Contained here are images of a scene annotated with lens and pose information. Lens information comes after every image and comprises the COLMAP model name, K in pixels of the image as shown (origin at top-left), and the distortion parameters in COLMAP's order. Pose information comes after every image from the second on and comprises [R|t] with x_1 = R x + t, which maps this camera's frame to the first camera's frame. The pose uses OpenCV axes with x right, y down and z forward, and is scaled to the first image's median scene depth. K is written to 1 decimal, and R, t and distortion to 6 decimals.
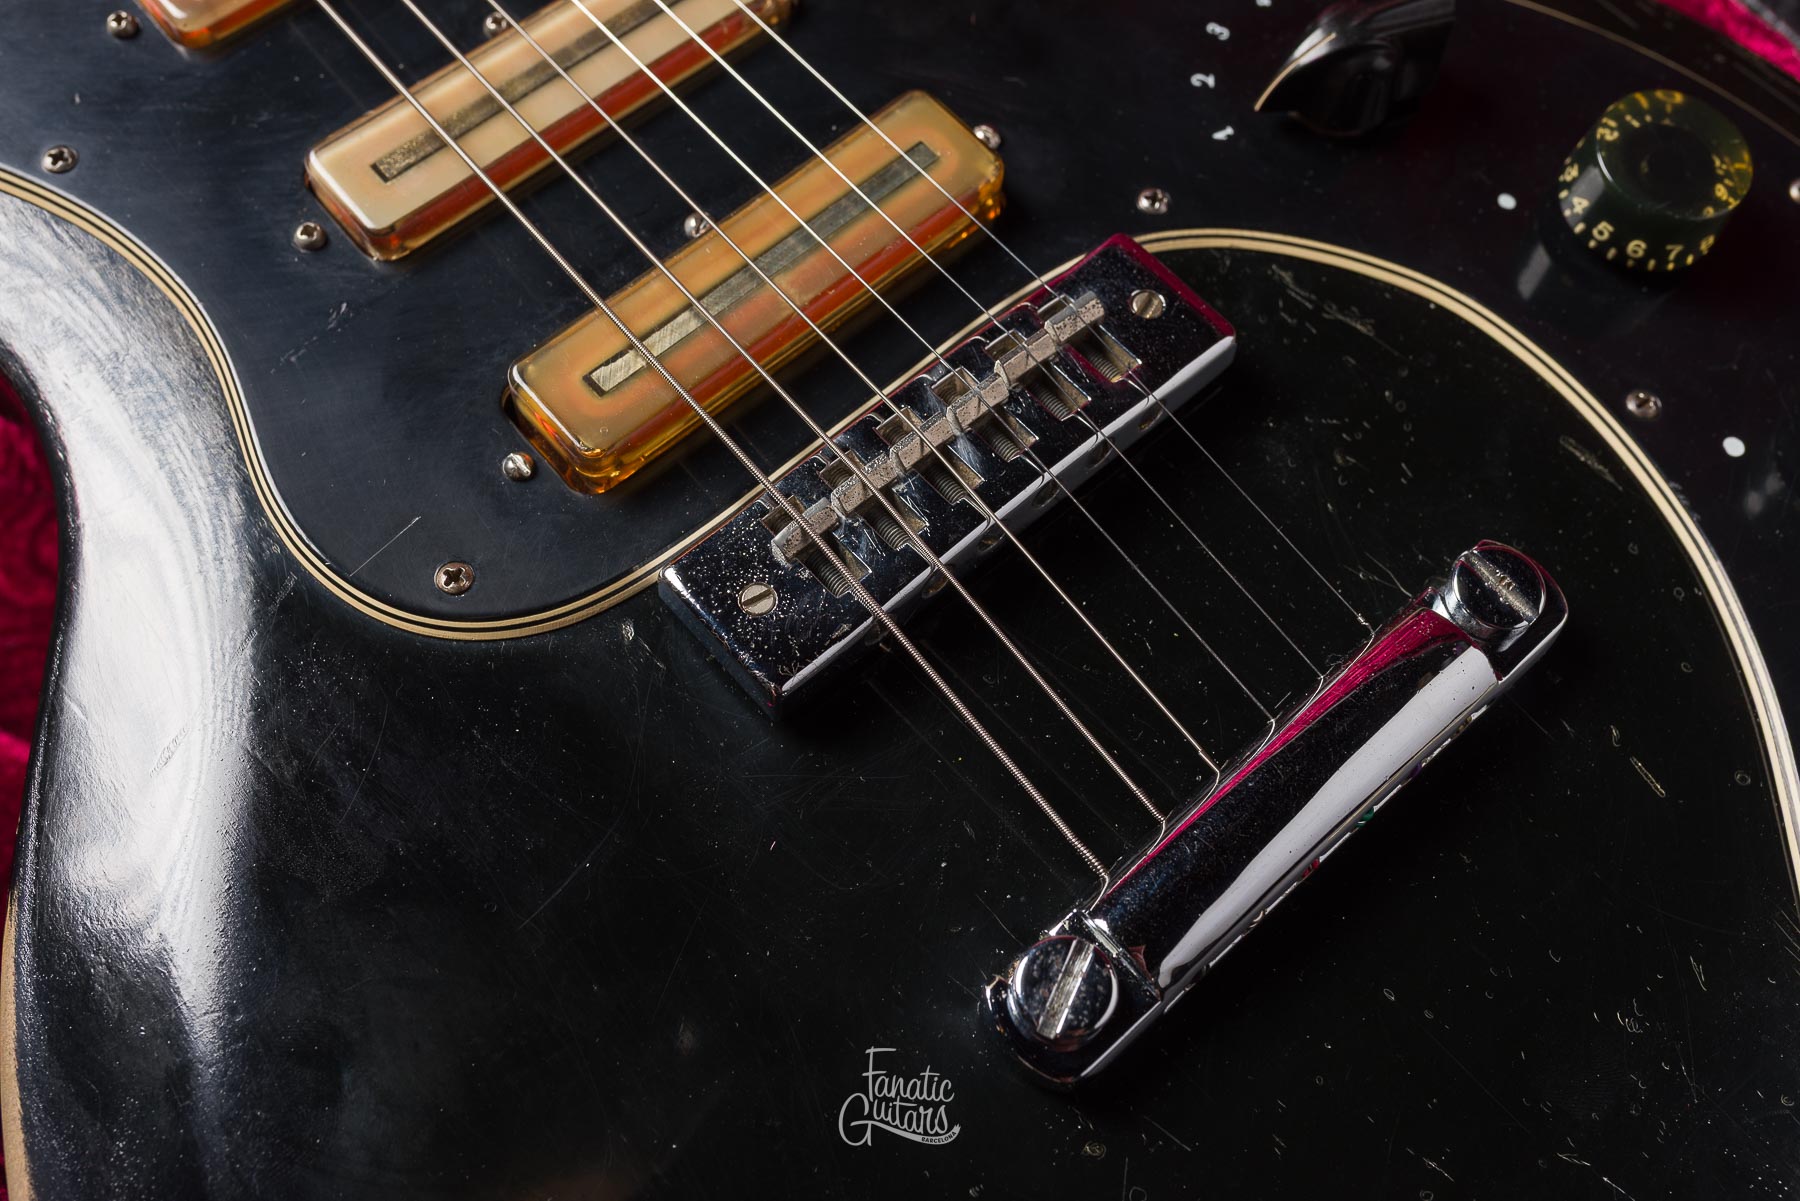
lens RADIAL K [[1837.8, 0, 896.9], [0, 1837.8, 598.9], [0, 0, 1]] dist [0.001773, -0.000630]
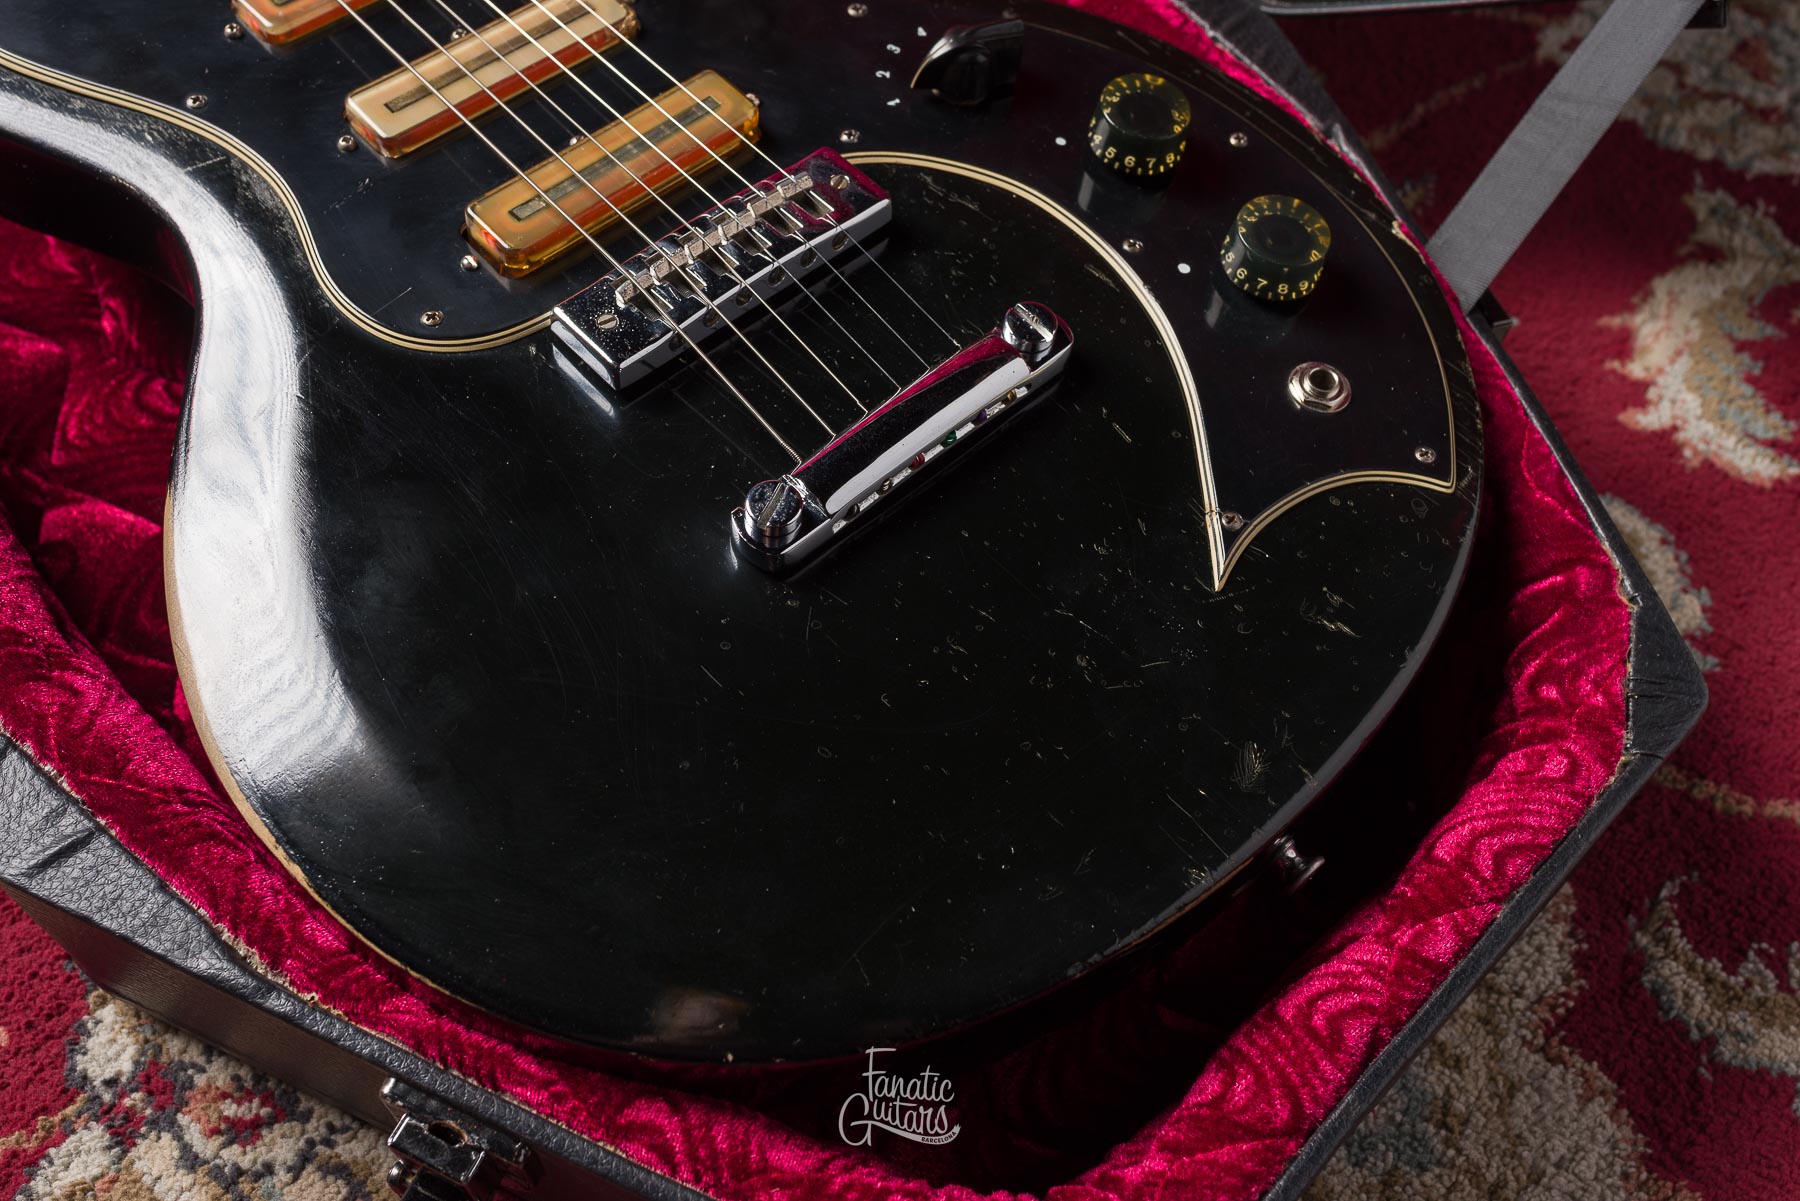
lens RADIAL K [[1777.1, 0, 895.7], [0, 1777.1, 596.1], [0, 0, 1]] dist [0.002372, -0.003979]
pose [[0.998667, -0.006386, 0.051213, 0.100211], [0.012719, 0.992163, -0.124305, 0.429391], [-0.050018, 0.124791, 0.990922, -0.601756]]
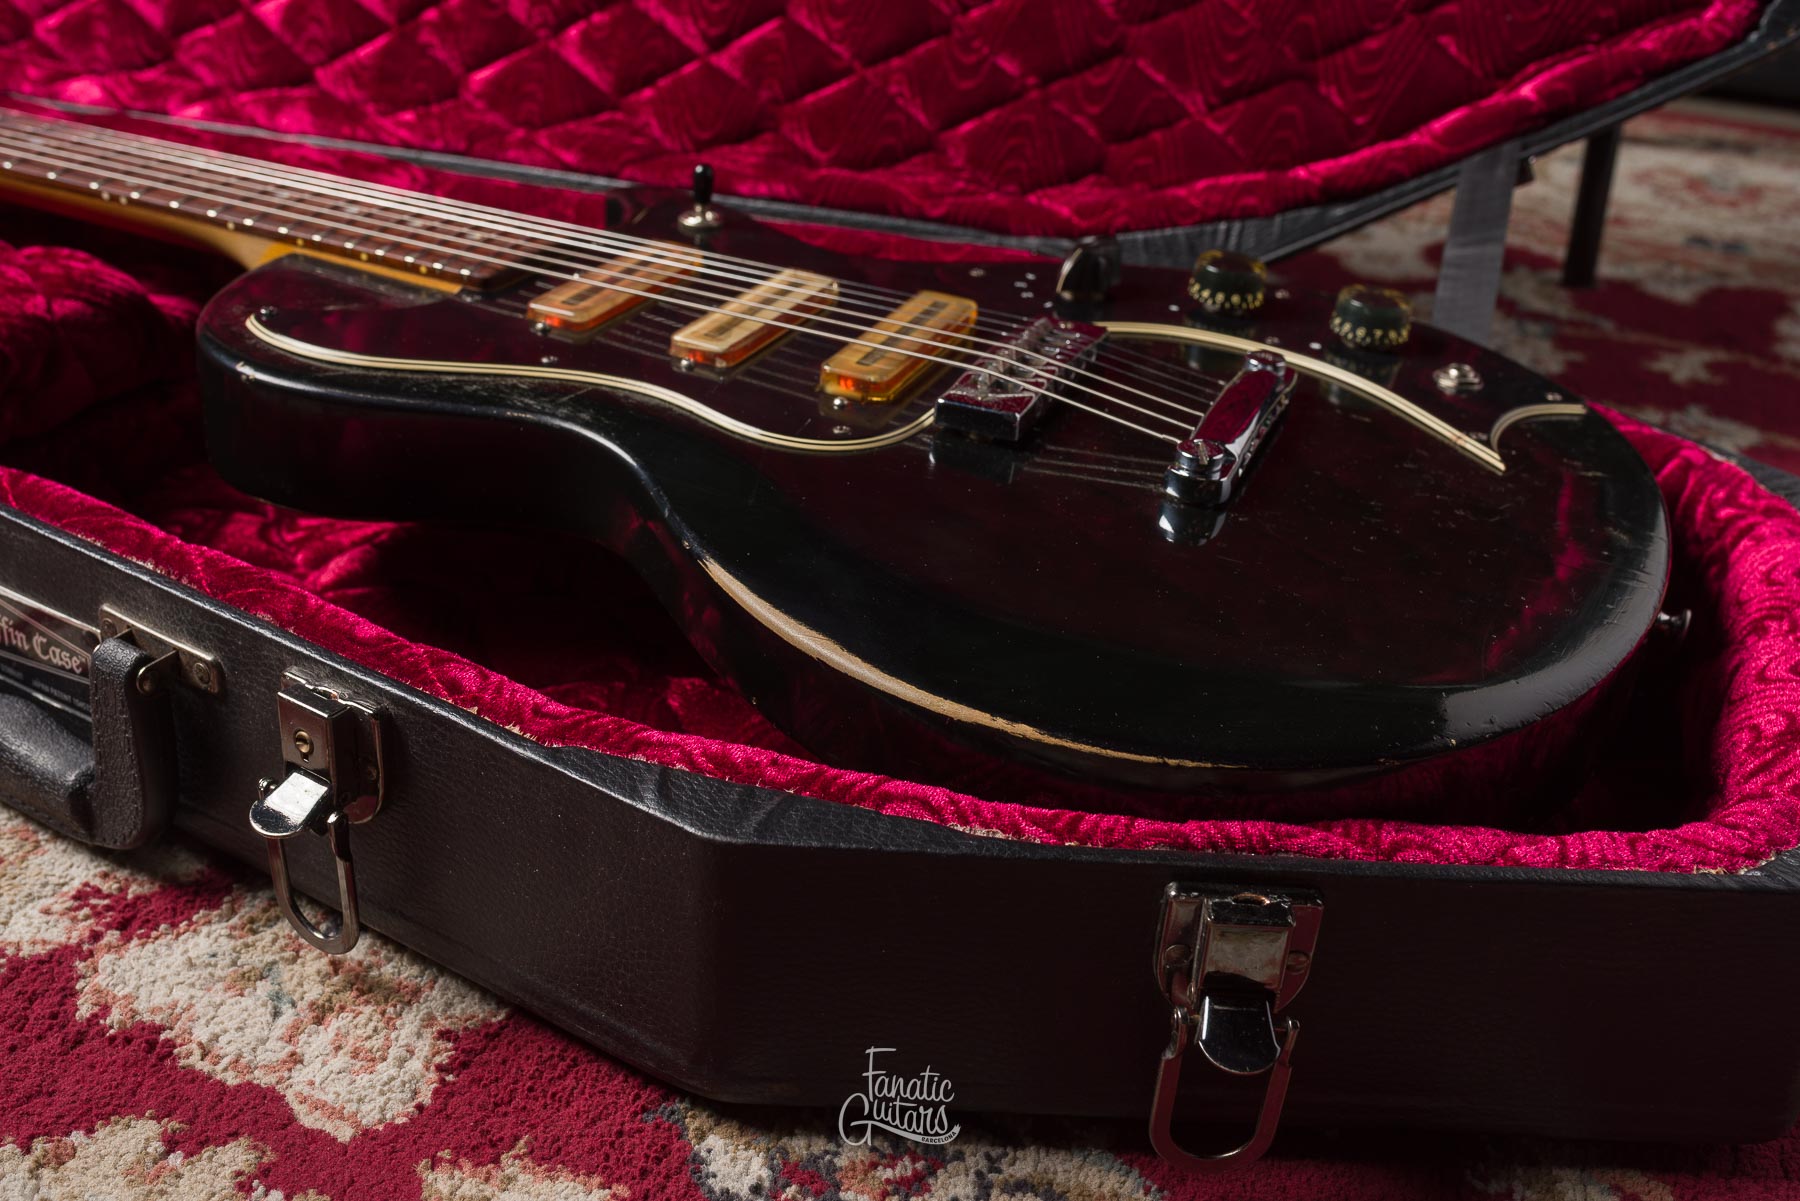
lens RADIAL K [[1777.1, 0, 895.7], [0, 1777.1, 596.1], [0, 0, 1]] dist [0.002372, -0.003979]
pose [[0.905155, -0.189156, 0.380677, -0.906103], [0.373945, 0.780179, -0.501483, 1.067095], [-0.202138, 0.596272, 0.776917, -0.408242]]
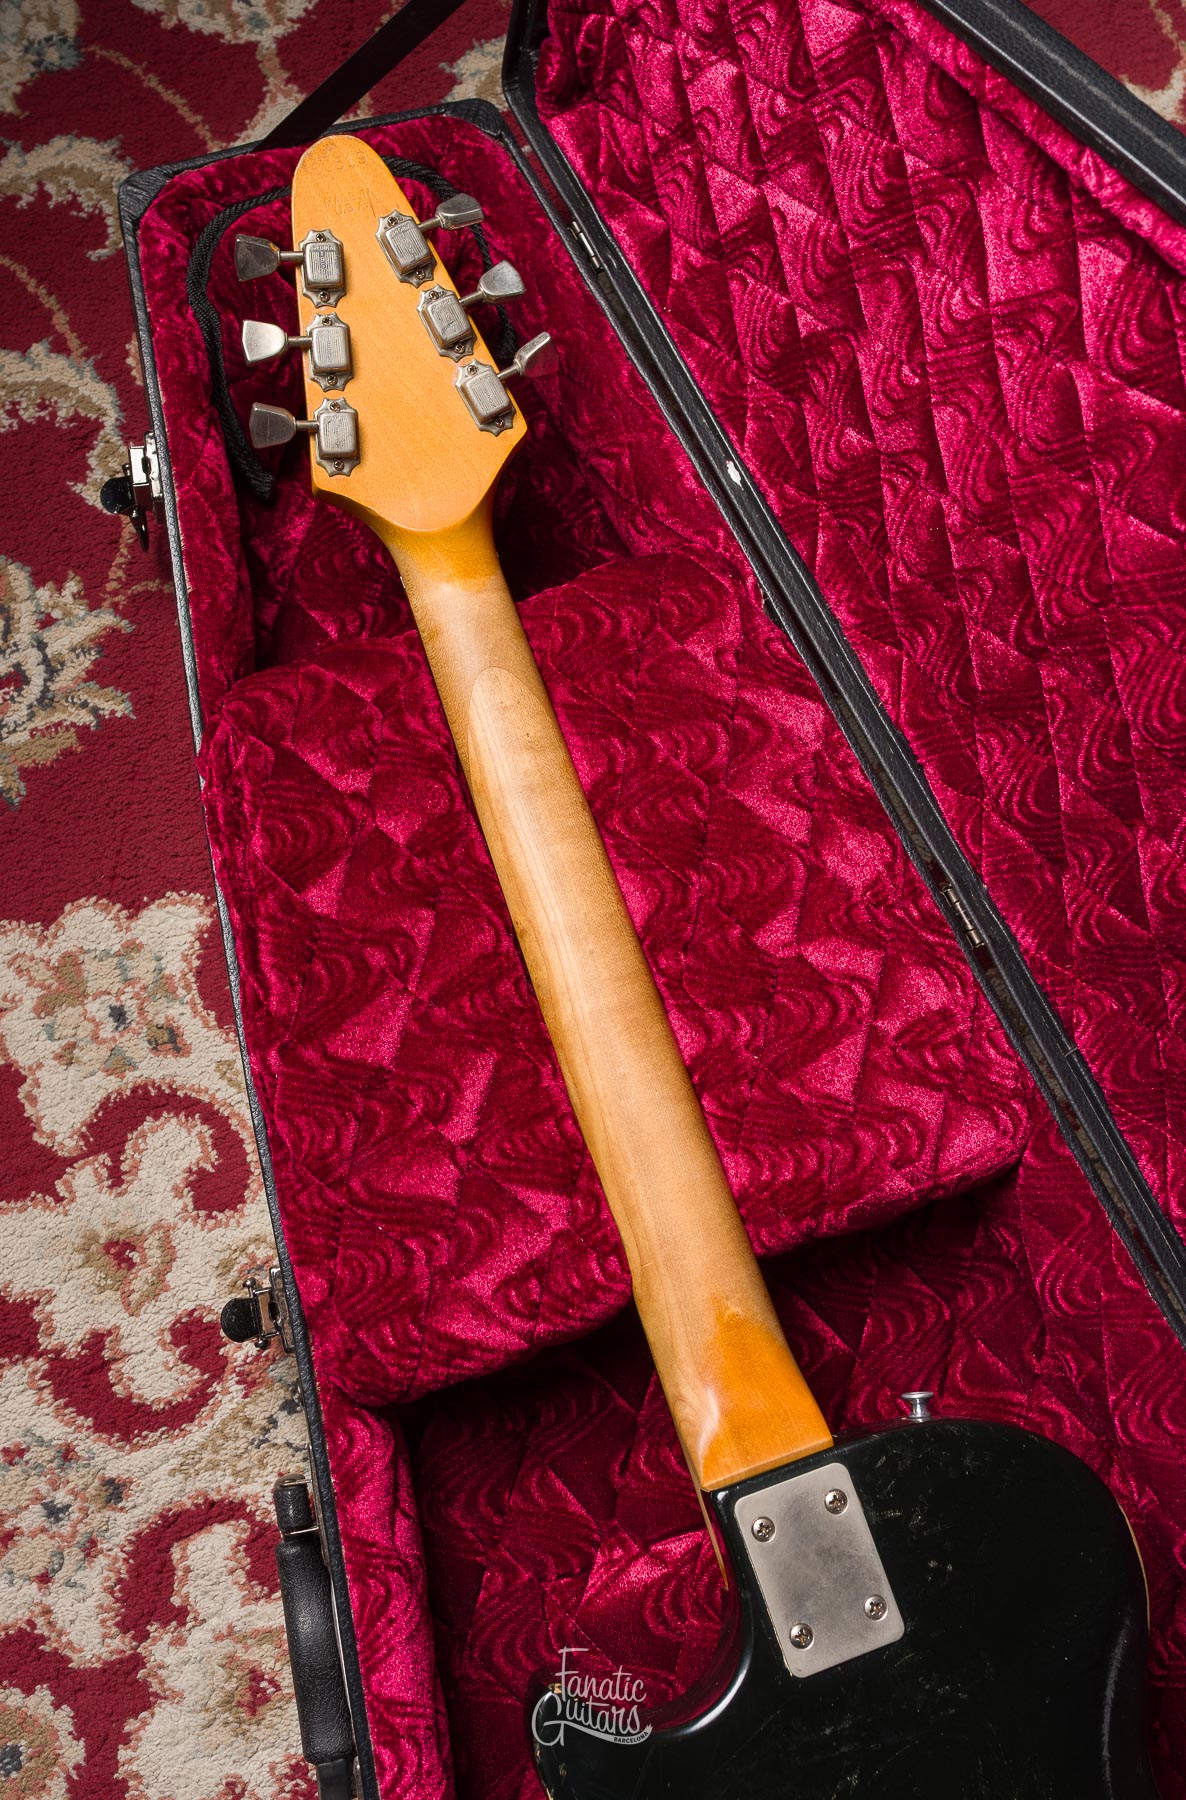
lens RADIAL K [[1845.6, 0, 542.5], [0, 1845.6, 841.2], [0, 0, 1]] dist [-0.001223, -0.000968]
pose [[0.921322, 0.383692, -0.062814, -1.043375], [-0.370633, 0.915543, 0.156244, -1.750685], [0.117459, -0.120670, 0.985719, -1.200078]]
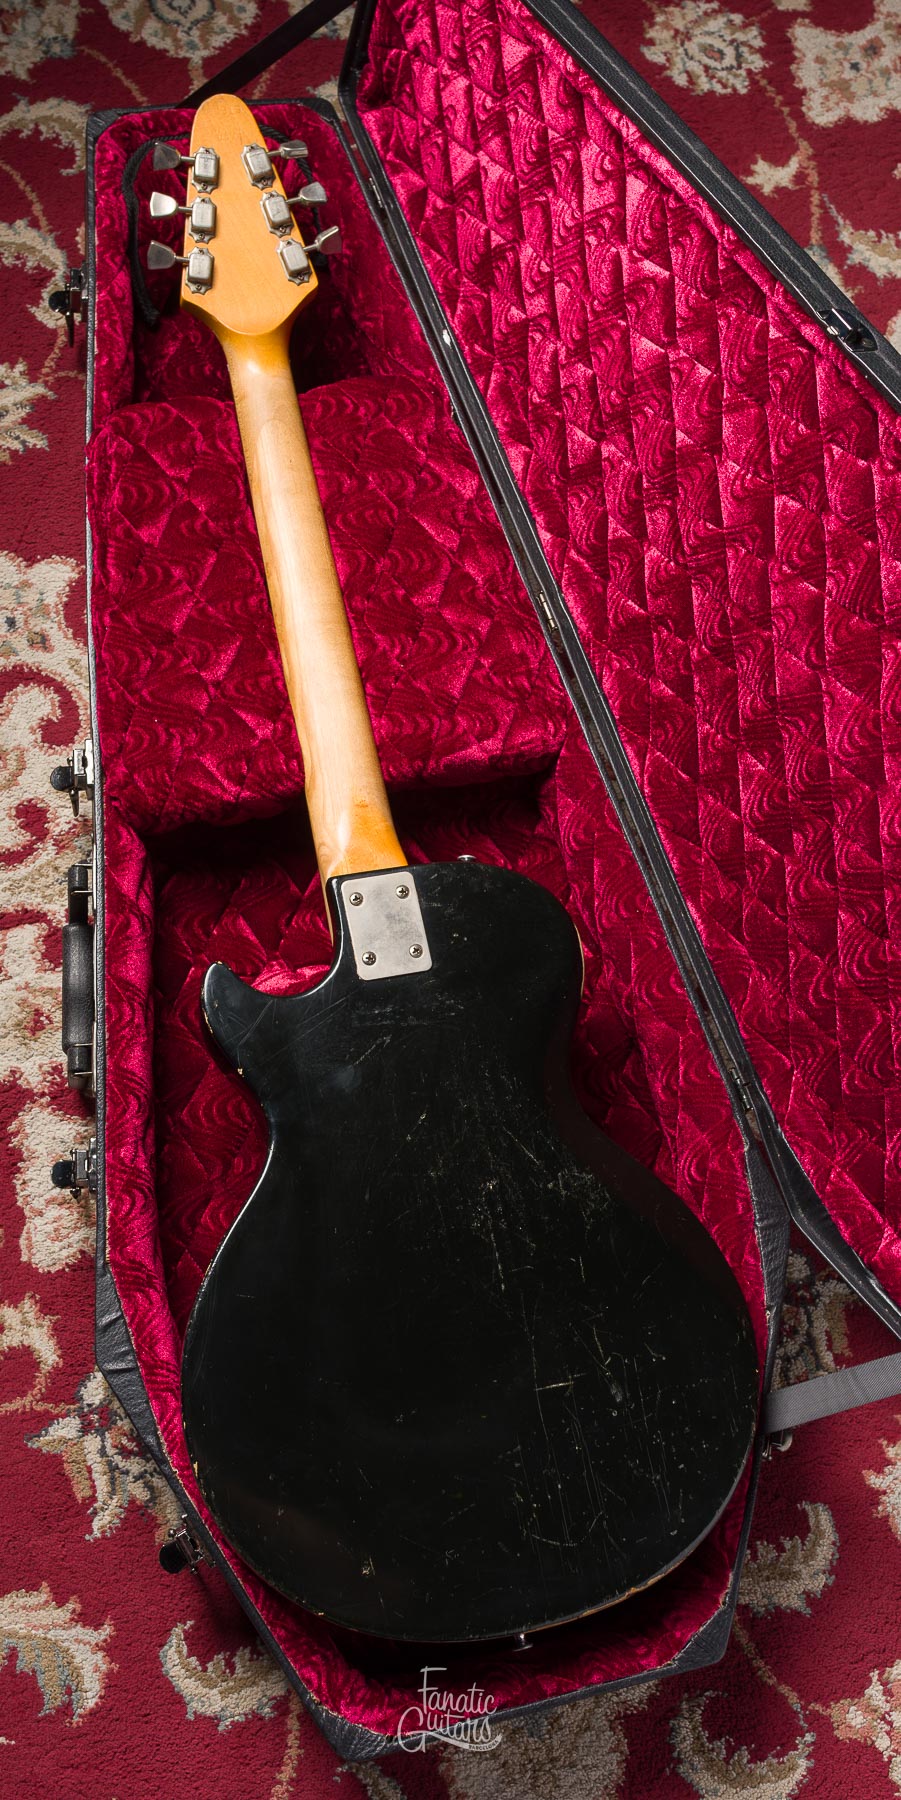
lens RADIAL K [[1872.8, 0, 395.4], [0, 1872.8, 879.4], [0, 0, 1]] dist [0.000901, -0.005378]
pose [[0.863000, 0.493722, -0.107094, -0.070748], [-0.487331, 0.869436, 0.081172, -1.049641], [0.133188, -0.017862, 0.990930, -2.975695]]
